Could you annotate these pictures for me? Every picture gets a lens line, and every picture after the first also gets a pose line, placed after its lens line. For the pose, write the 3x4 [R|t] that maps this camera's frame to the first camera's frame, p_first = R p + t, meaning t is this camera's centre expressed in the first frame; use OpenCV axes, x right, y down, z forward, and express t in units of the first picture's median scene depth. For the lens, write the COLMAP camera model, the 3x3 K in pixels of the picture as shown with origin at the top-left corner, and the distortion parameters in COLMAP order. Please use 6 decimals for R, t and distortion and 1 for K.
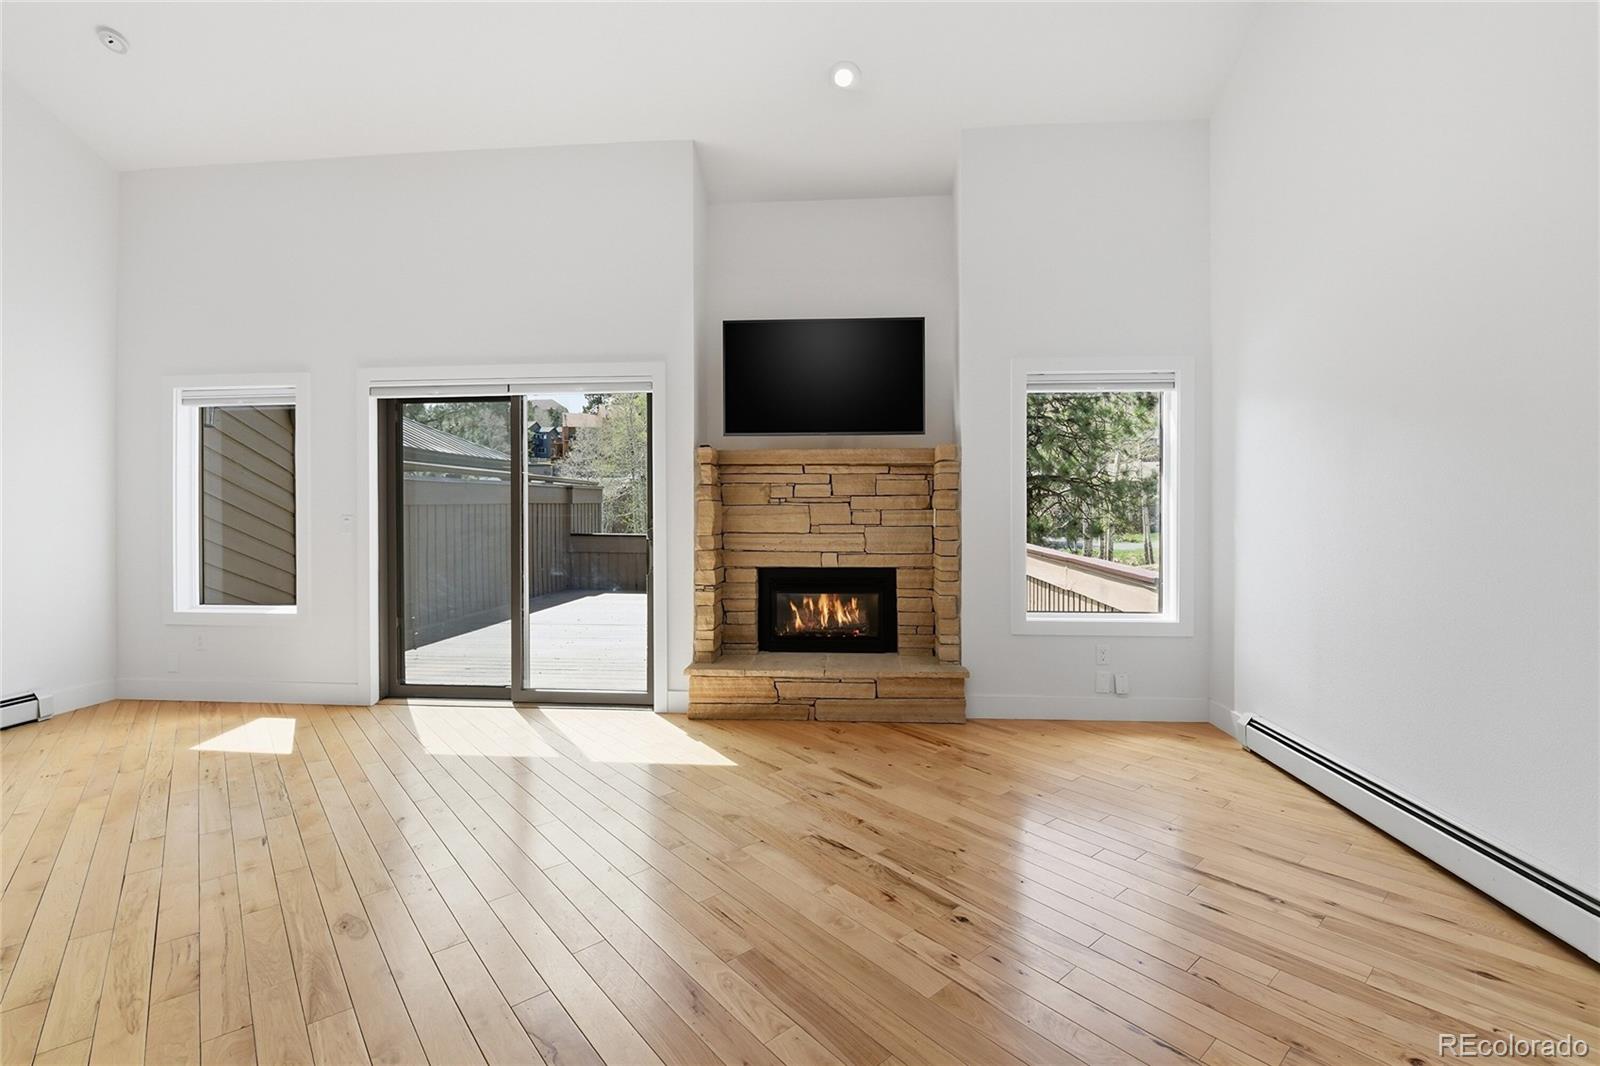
lens RADIAL K [[708.1, 0, 819.3], [0, 708.1, 514.6], [0, 0, 1]] dist [-0.002762, -0.010203]
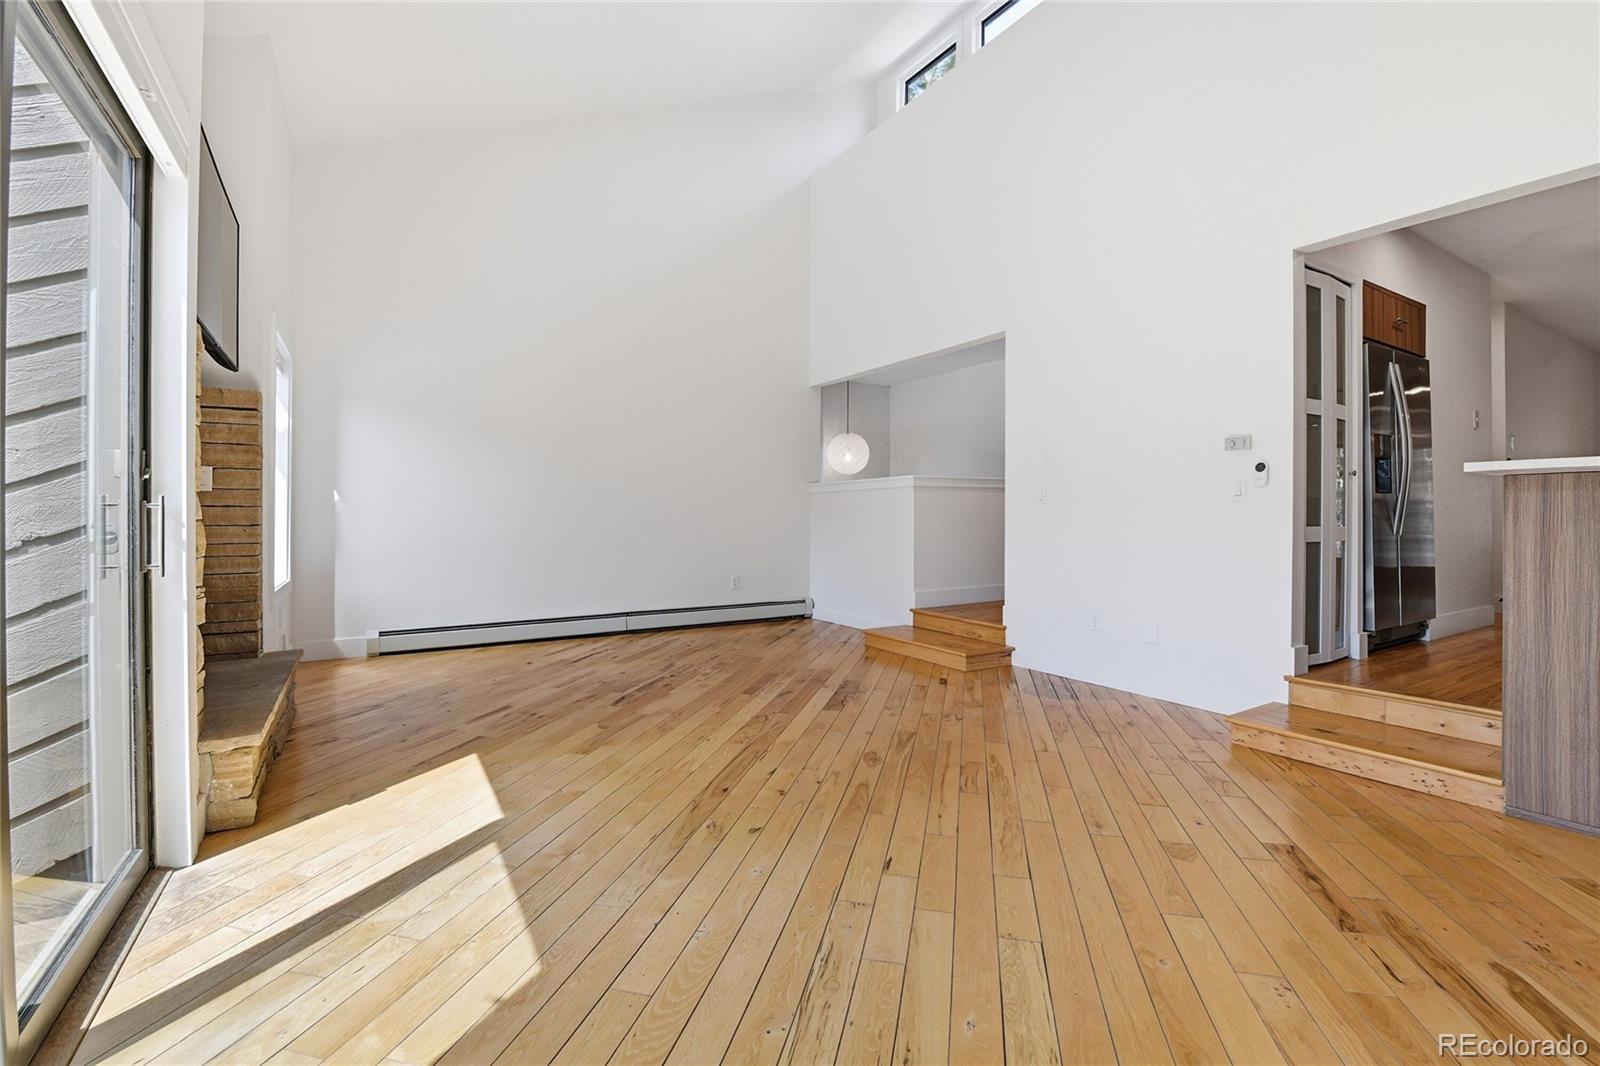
lens RADIAL K [[717.3, 0, 783.0], [0, 717.3, 522.4], [0, 0, 1]] dist [-0.000825, -0.011066]
pose [[-0.560498, -0.007125, 0.828125, -1.543016], [0.007085, 0.999885, 0.013397, 0.090223], [-0.828125, 0.013376, -0.560383, 1.717844]]
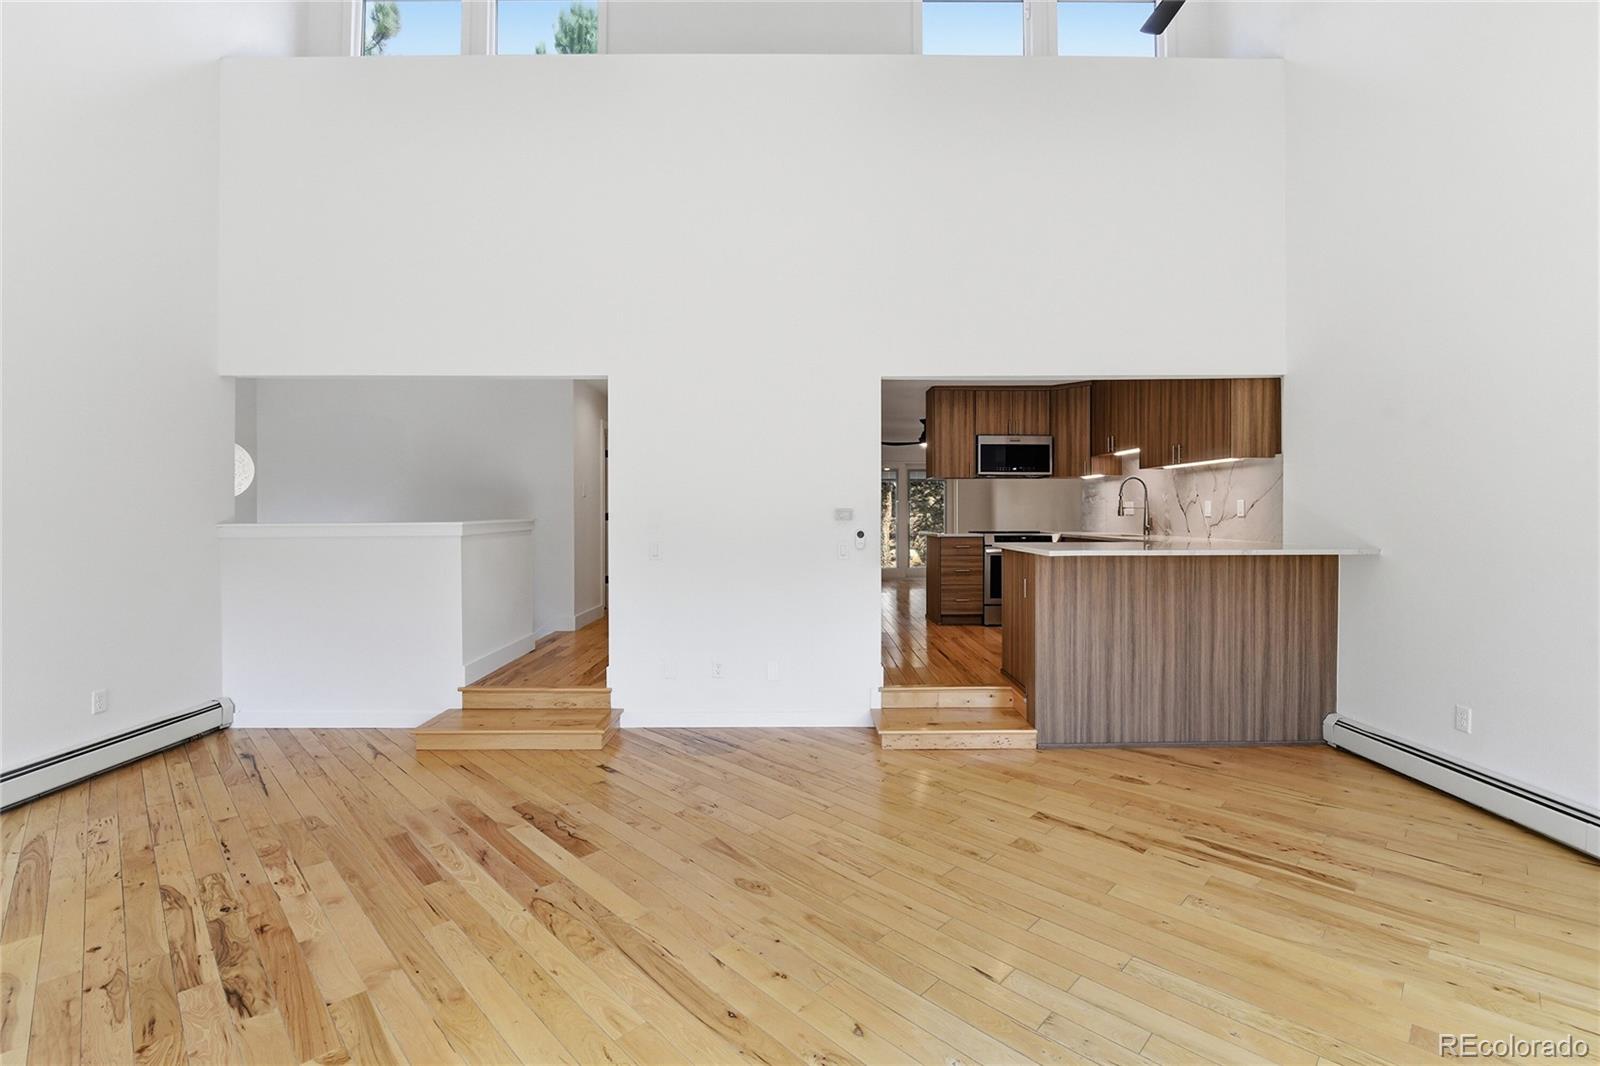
lens RADIAL K [[708.1, 0, 819.3], [0, 708.1, 514.6], [0, 0, 1]] dist [-0.002762, -0.010203]
pose [[-0.996688, 0.003823, -0.081225, -0.609579], [0.002783, 0.999913, 0.012915, -0.075813], [0.081268, 0.012646, -0.996612, 1.997031]]
